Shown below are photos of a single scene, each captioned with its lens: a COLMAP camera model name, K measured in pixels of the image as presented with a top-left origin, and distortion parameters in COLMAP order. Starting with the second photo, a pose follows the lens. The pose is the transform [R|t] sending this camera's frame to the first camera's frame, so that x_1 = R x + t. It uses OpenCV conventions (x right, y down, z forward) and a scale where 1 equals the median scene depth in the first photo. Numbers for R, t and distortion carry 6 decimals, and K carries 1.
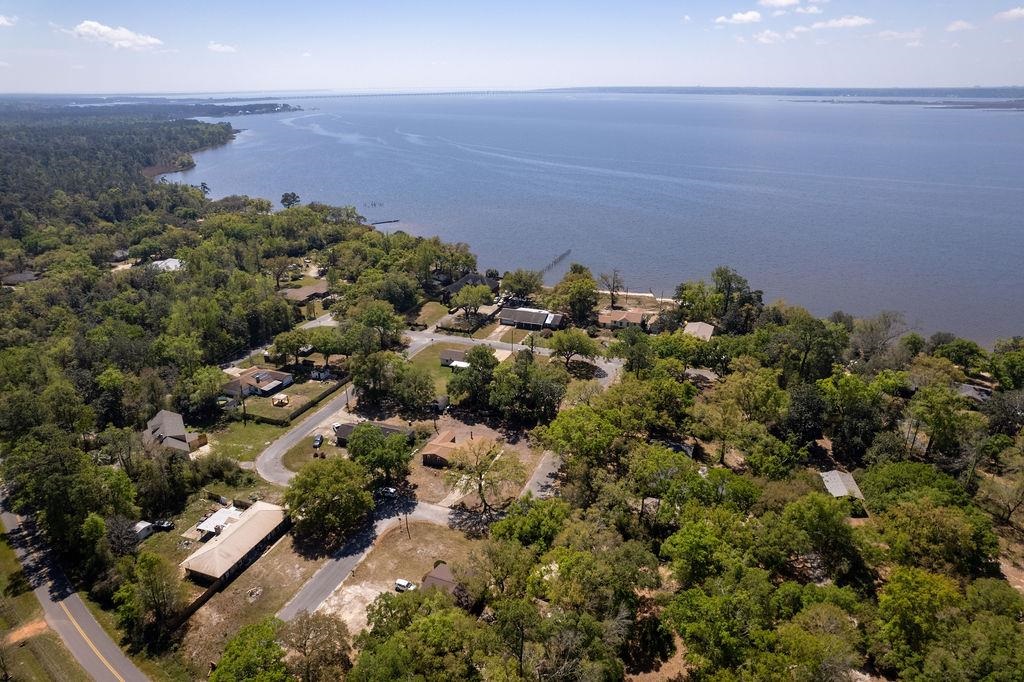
lens RADIAL K [[654.3, 0, 512.0], [0, 654.3, 341.0], [0, 0, 1]] dist [-0.088661, 0.075247]
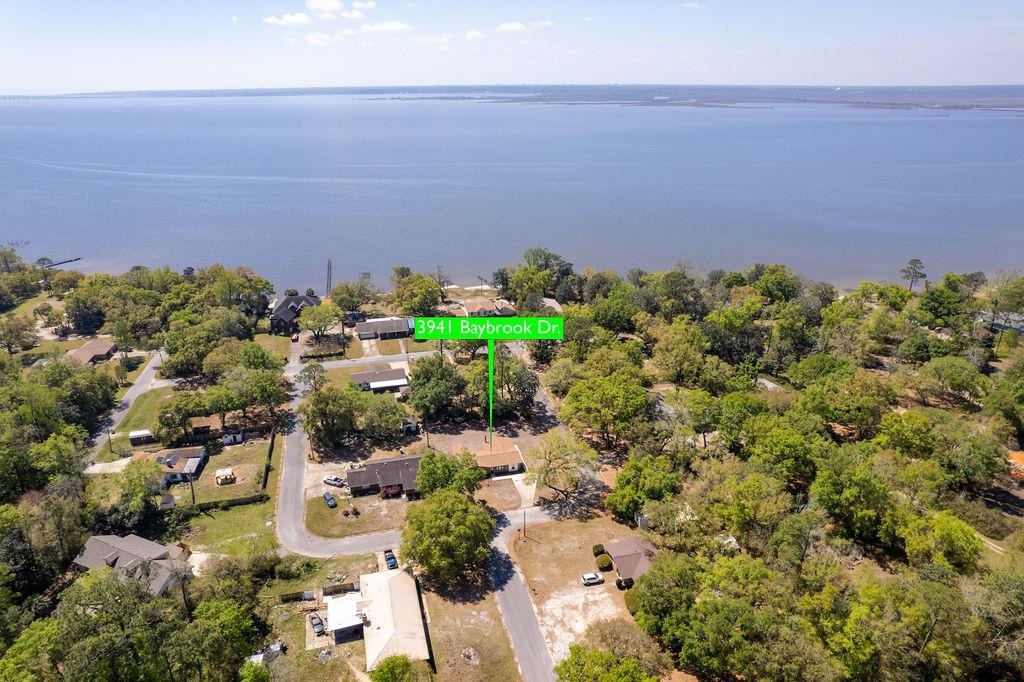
lens RADIAL K [[654.3, 0, 512.0], [0, 654.3, 341.0], [0, 0, 1]] dist [-0.088661, 0.075247]
pose [[0.815245, -0.212387, 0.538765, -0.435413], [0.213013, 0.975076, 0.062059, -0.044961], [-0.538518, 0.064171, 0.840167, 0.109333]]
